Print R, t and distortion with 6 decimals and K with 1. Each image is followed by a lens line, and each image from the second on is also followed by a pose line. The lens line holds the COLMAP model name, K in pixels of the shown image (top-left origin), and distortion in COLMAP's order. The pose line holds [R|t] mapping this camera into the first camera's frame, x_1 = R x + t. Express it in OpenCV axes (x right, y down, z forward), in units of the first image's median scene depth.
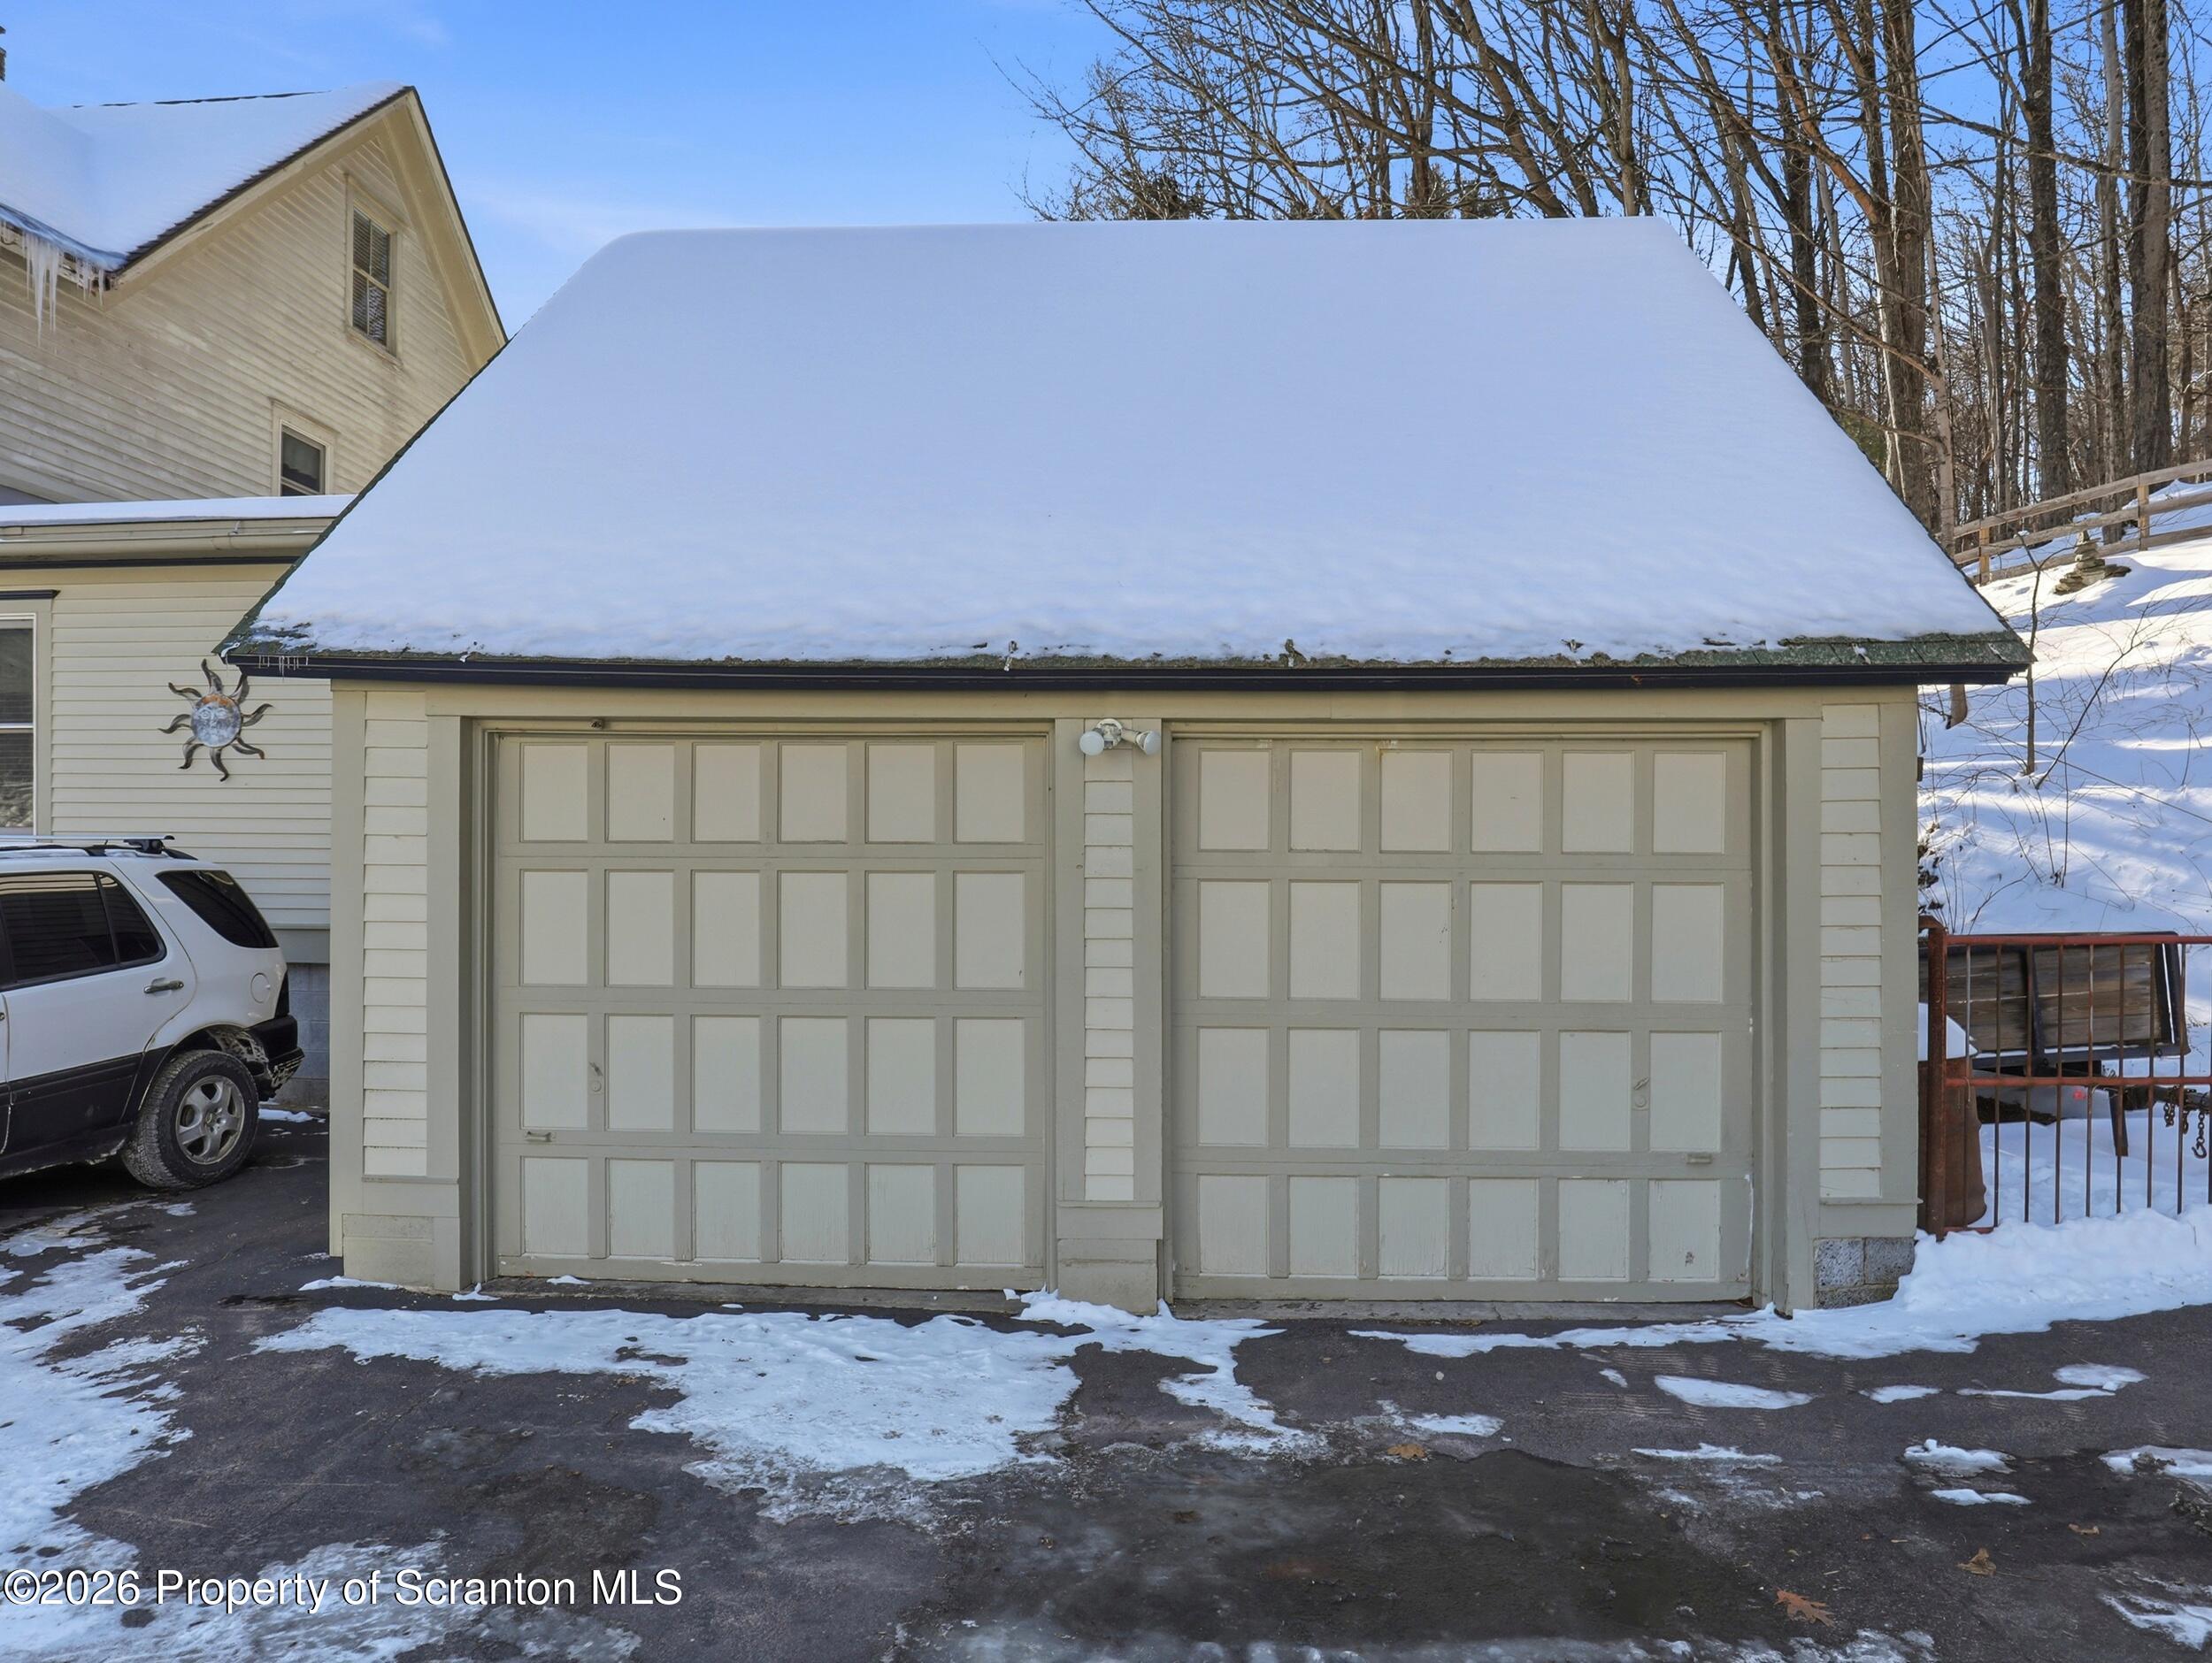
lens RADIAL K [[1208.7, 0, 1018.2], [0, 1208.7, 904.2], [0, 0, 1]] dist [-0.025790, 0.001864]
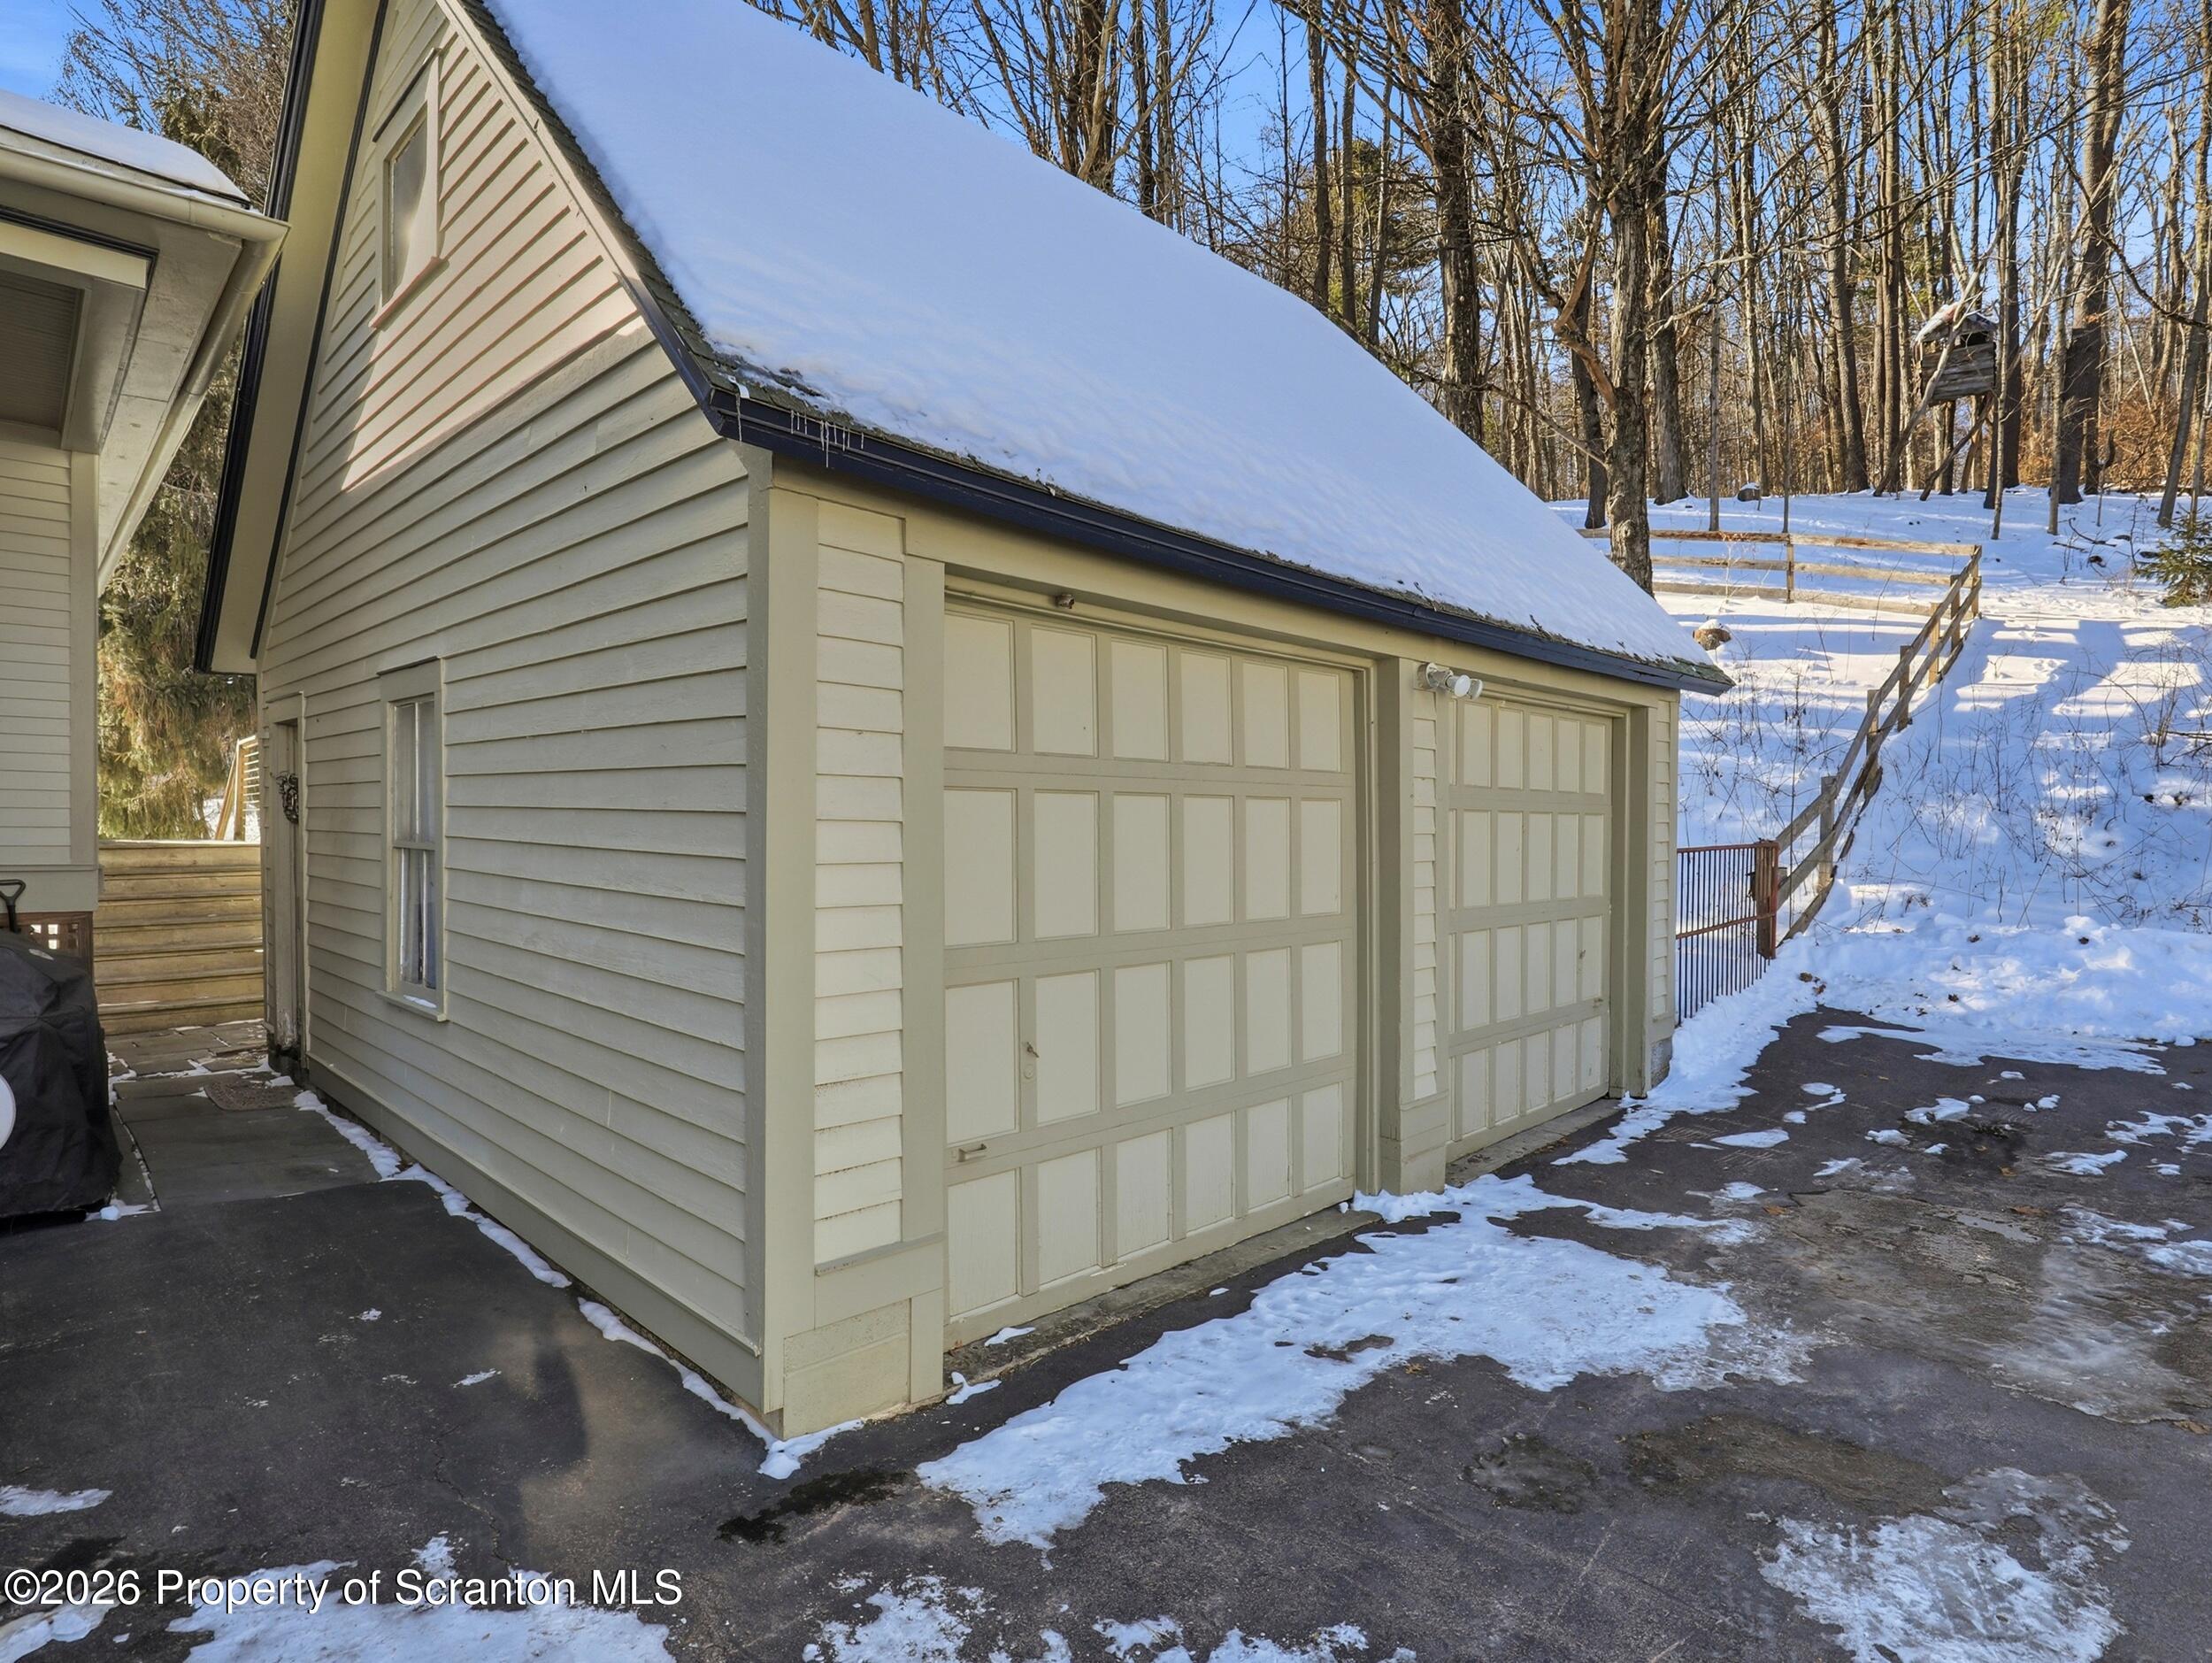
lens RADIAL K [[1203.6, 0, 1102.6], [0, 1203.6, 827.8], [0, 0, 1]] dist [-0.025583, -0.002277]
pose [[0.670300, -0.003568, 0.742082, -1.066130], [0.006643, 0.999977, -0.001192, -0.002395], [-0.742061, 0.005729, 0.670308, 0.542811]]
